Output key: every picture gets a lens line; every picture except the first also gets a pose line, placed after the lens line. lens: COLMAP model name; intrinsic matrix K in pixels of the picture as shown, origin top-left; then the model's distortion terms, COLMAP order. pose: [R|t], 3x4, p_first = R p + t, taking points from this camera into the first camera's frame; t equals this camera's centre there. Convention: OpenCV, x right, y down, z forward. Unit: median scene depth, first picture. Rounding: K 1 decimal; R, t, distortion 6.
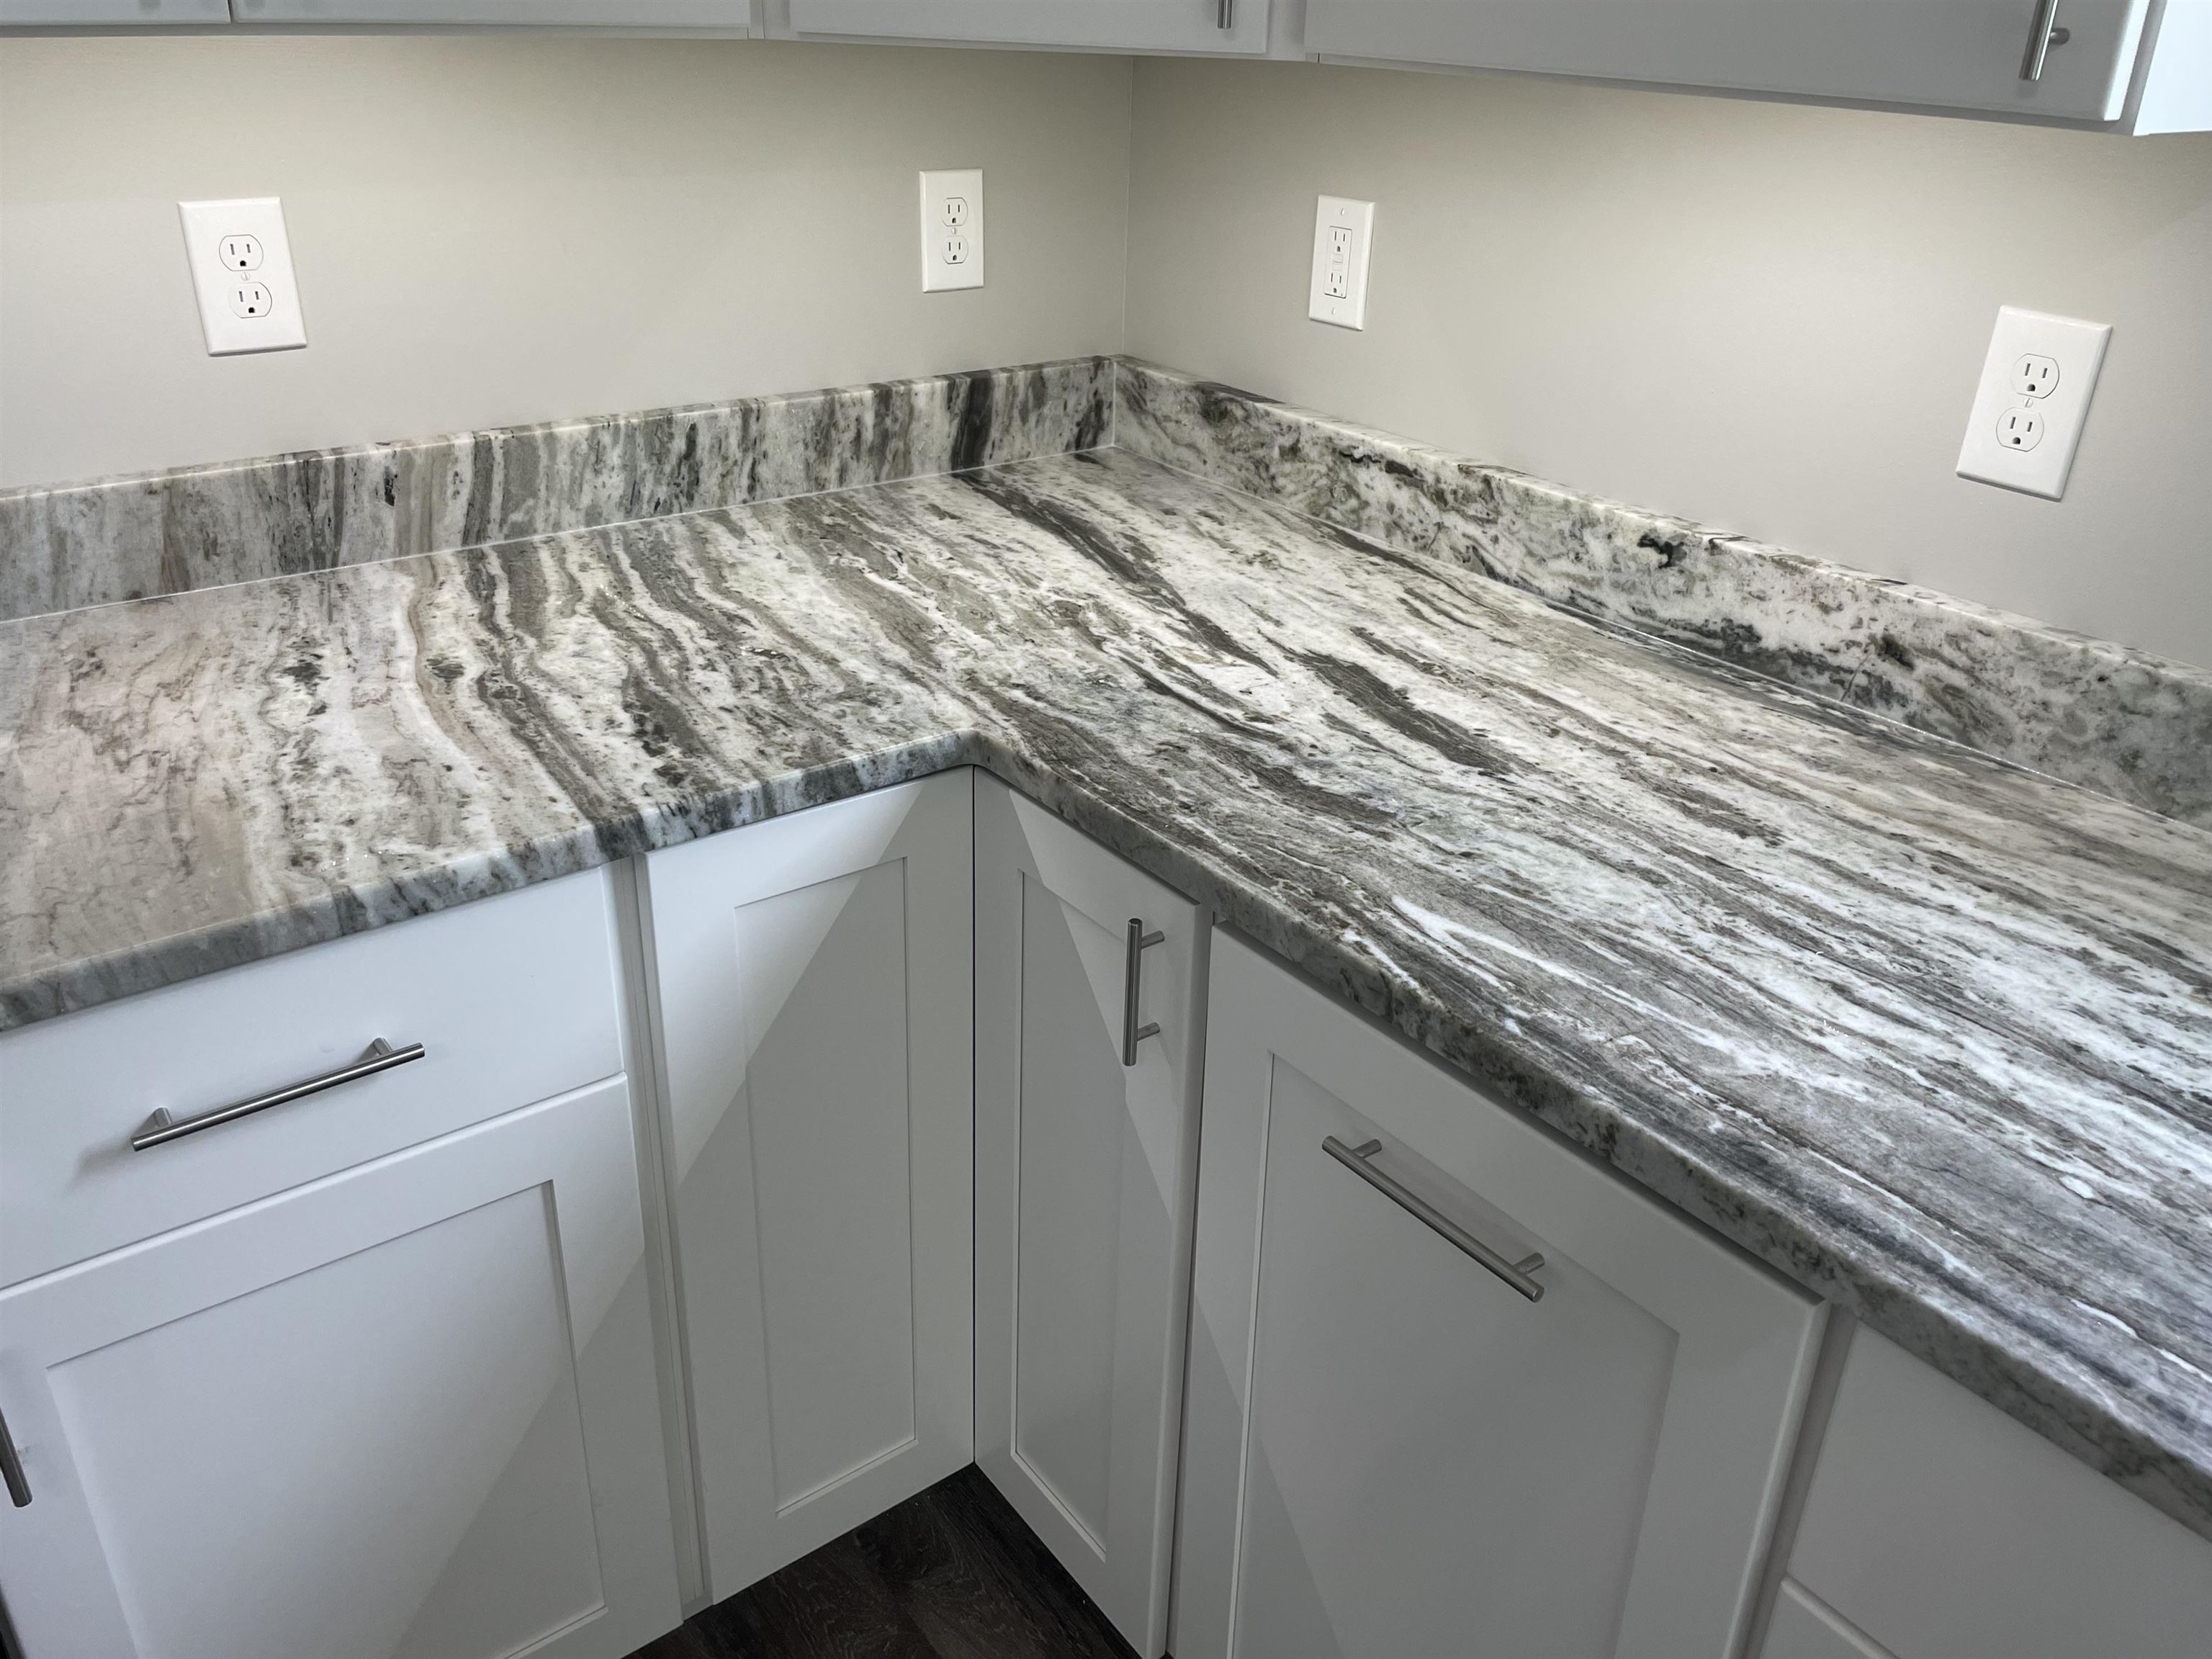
lens RADIAL K [[1706.8, 0, 1116.3], [0, 1706.8, 813.0], [0, 0, 1]] dist [0.096273, -0.128402]
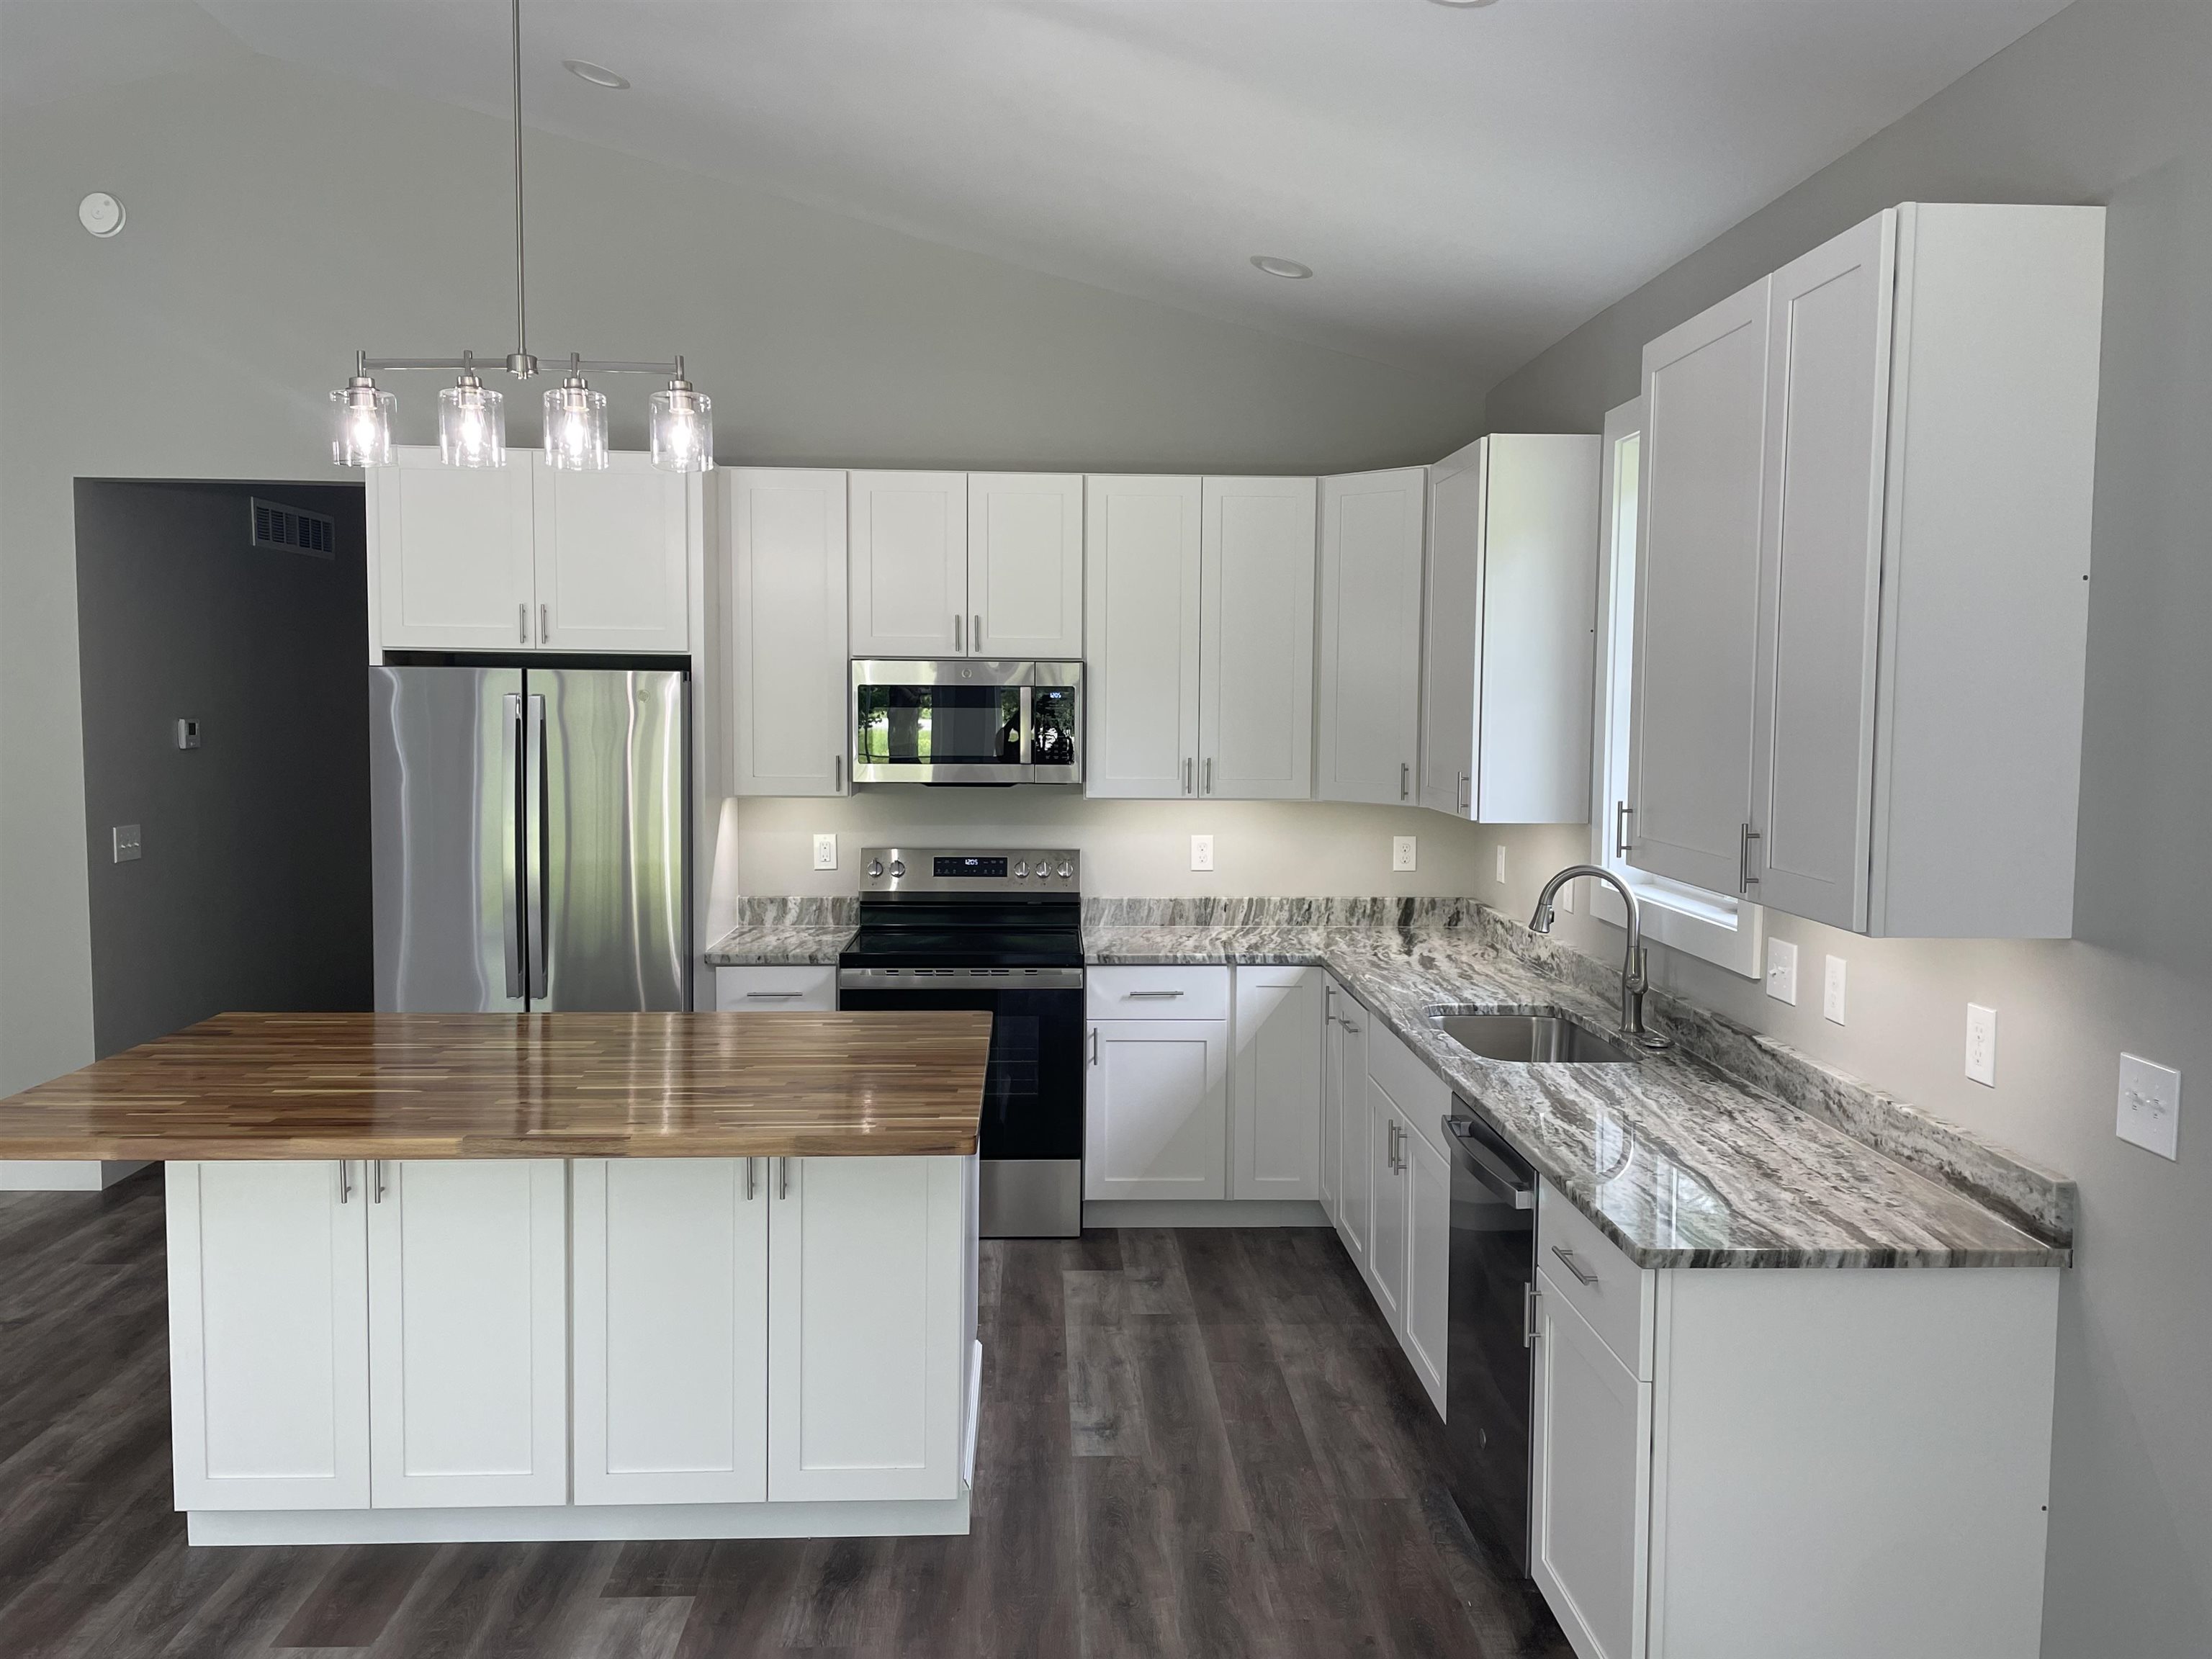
lens RADIAL K [[1706.8, 0, 1116.3], [0, 1706.8, 813.0], [0, 0, 1]] dist [0.096273, -0.128402]
pose [[0.820314, 0.015750, -0.571696, 1.420716], [-0.237215, 0.918949, -0.315058, 0.801149], [0.520398, 0.394062, 0.757563, -1.910716]]
